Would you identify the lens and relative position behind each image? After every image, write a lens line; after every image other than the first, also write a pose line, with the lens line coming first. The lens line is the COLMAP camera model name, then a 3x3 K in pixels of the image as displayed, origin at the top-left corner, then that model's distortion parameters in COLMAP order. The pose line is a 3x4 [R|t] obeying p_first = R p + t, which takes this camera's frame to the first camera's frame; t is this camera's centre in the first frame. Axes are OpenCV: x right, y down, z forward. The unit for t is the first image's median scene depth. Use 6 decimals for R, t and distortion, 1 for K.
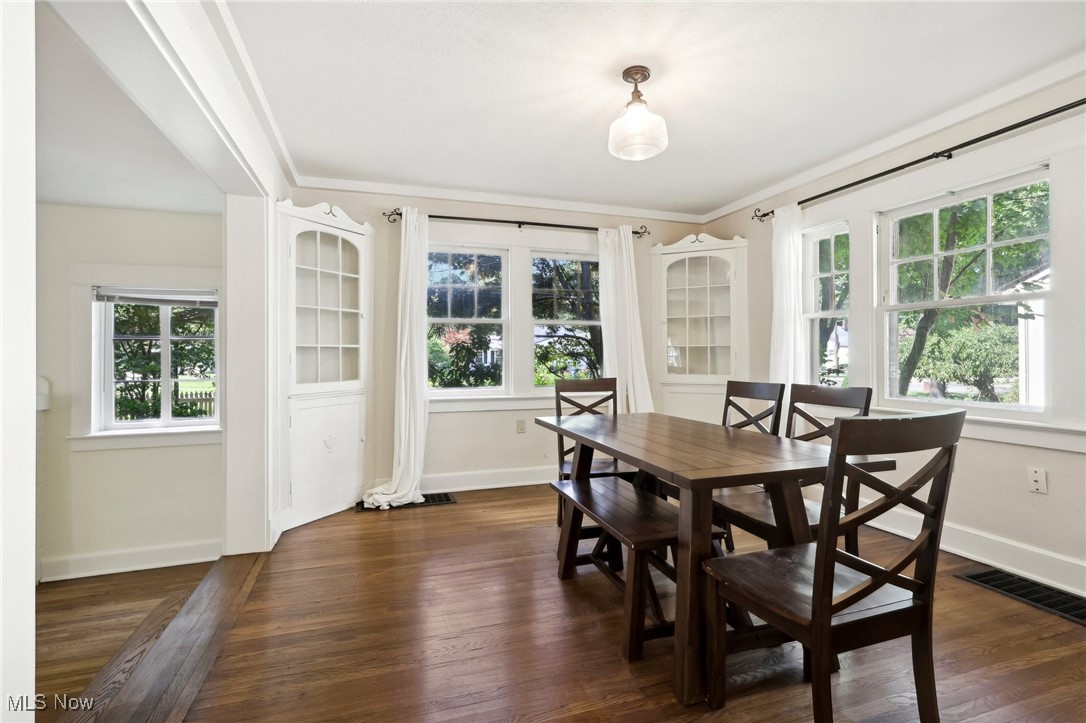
lens RADIAL K [[513.1, 0, 543.2], [0, 513.1, 350.8], [0, 0, 1]] dist [0.001366, 0.000431]
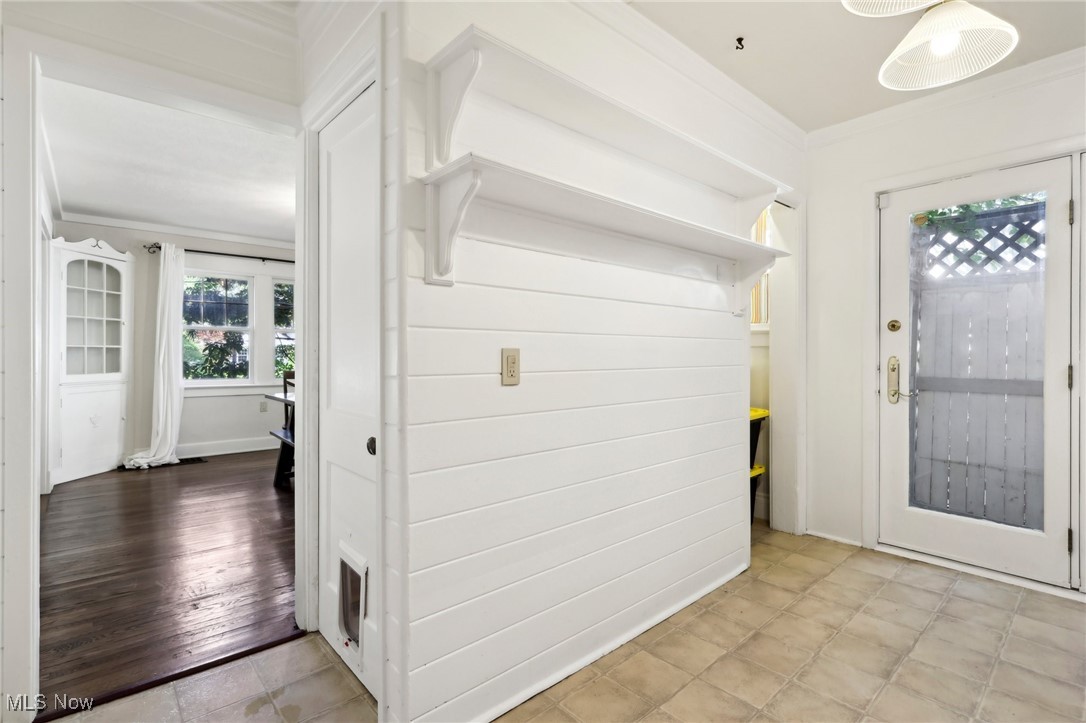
lens RADIAL K [[513.1, 0, 543.2], [0, 513.1, 350.8], [0, 0, 1]] dist [0.001366, 0.000431]
pose [[0.920316, 0.006753, 0.391117, 0.118494], [-0.007224, 0.999974, -0.000266, -0.005980], [-0.391109, -0.002580, 0.920341, -0.618239]]
